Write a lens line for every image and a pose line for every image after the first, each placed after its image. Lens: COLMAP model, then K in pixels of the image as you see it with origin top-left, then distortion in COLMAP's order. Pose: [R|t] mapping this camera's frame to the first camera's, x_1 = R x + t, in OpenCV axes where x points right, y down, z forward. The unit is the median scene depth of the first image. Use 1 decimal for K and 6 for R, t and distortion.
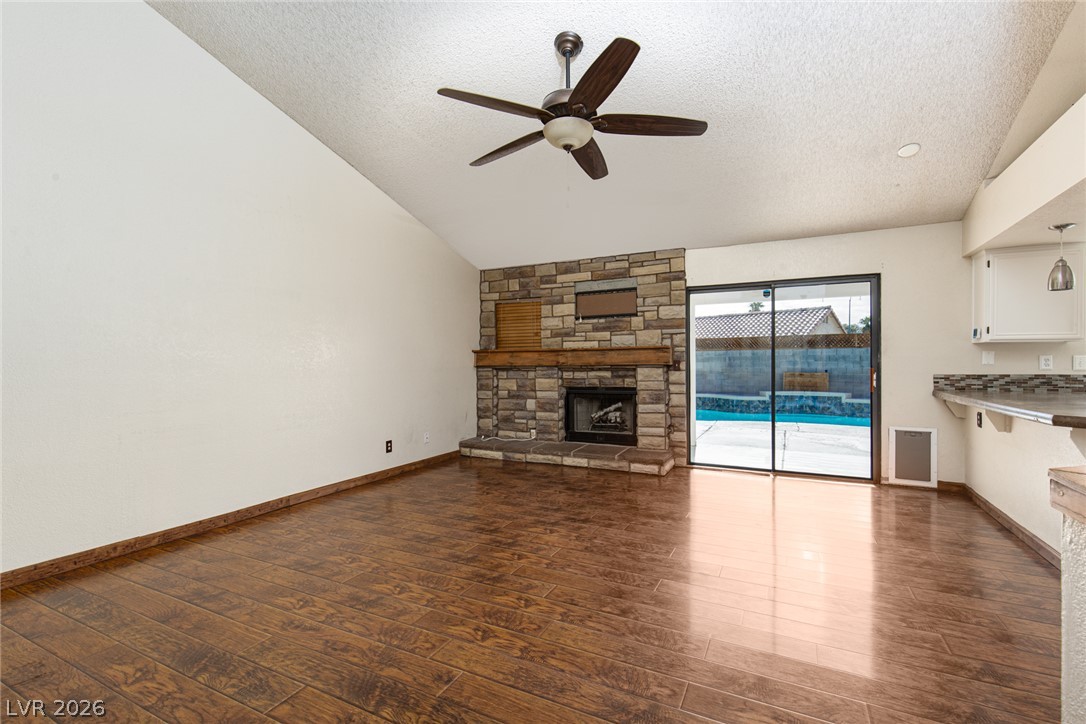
lens RADIAL K [[489.3, 0, 551.1], [0, 489.3, 364.7], [0, 0, 1]] dist [0.014886, -0.000423]
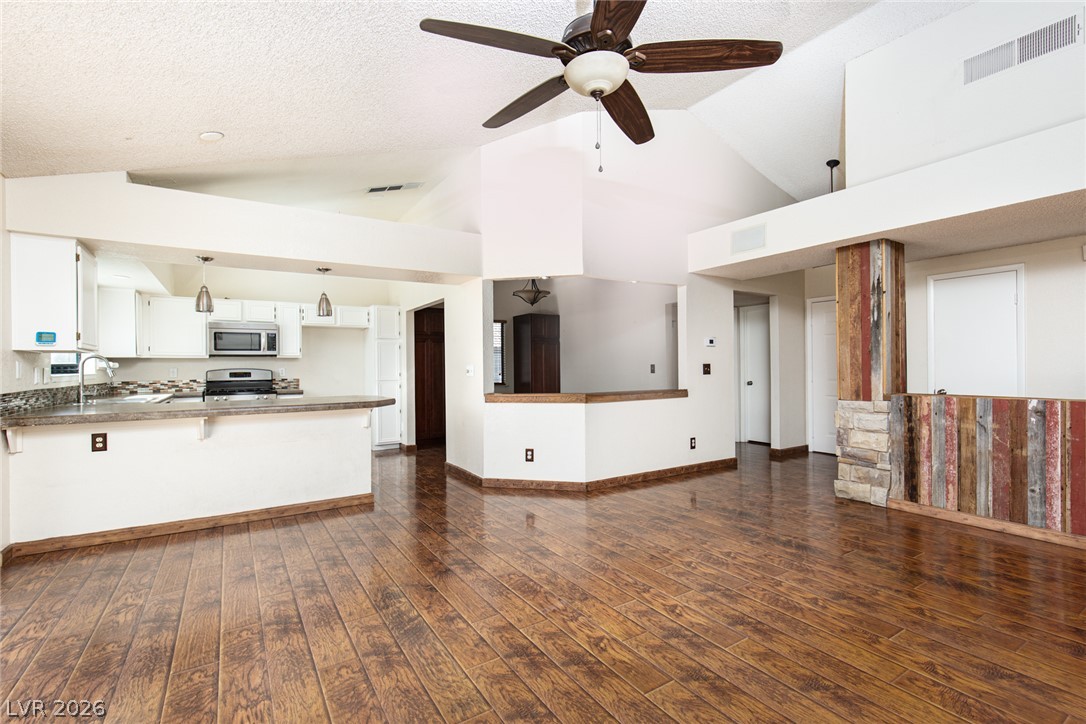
lens RADIAL K [[516.3, 0, 529.2], [0, 516.3, 367.2], [0, 0, 1]] dist [0.014426, -0.000098]
pose [[-0.851374, 0.012510, 0.524410, -0.213373], [0.016422, 0.999861, 0.002809, -0.006889], [-0.524302, 0.011004, -0.851461, 1.254768]]
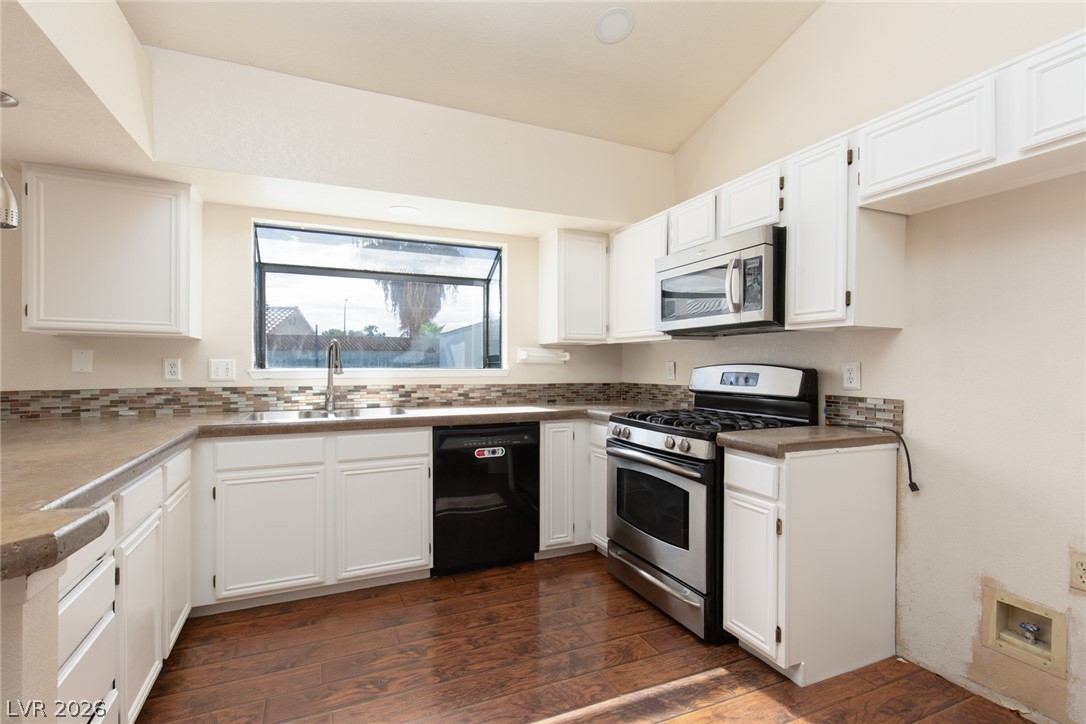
lens RADIAL K [[501.9, 0, 528.4], [0, 501.9, 369.8], [0, 0, 1]] dist [0.007536, -0.000213]
pose [[0.641798, -0.000008, 0.766874, 0.710951], [-0.002014, 0.999997, 0.001695, -0.005053], [-0.766871, -0.002632, 0.641796, 0.201870]]
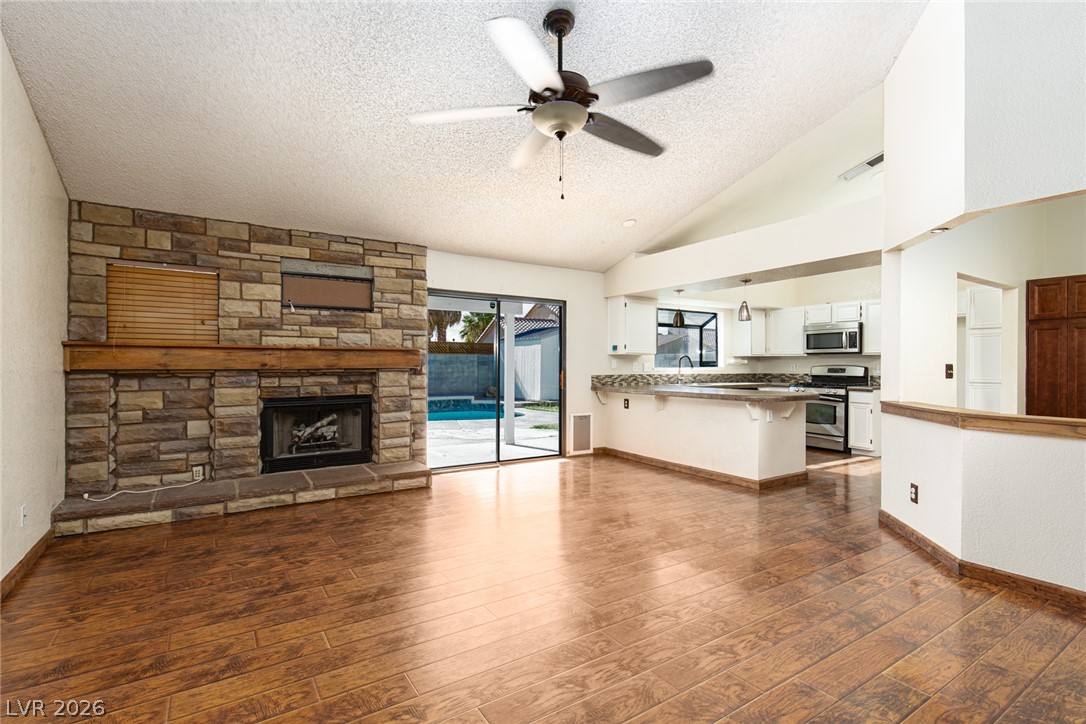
lens RADIAL K [[489.9, 0, 544.4], [0, 489.9, 363.9], [0, 0, 1]] dist [0.005263, -0.000947]
pose [[0.512641, 0.008815, 0.858558, -0.549849], [-0.001039, 0.999953, -0.009646, 0.000536], [-0.858602, 0.004053, 0.512626, 0.391404]]
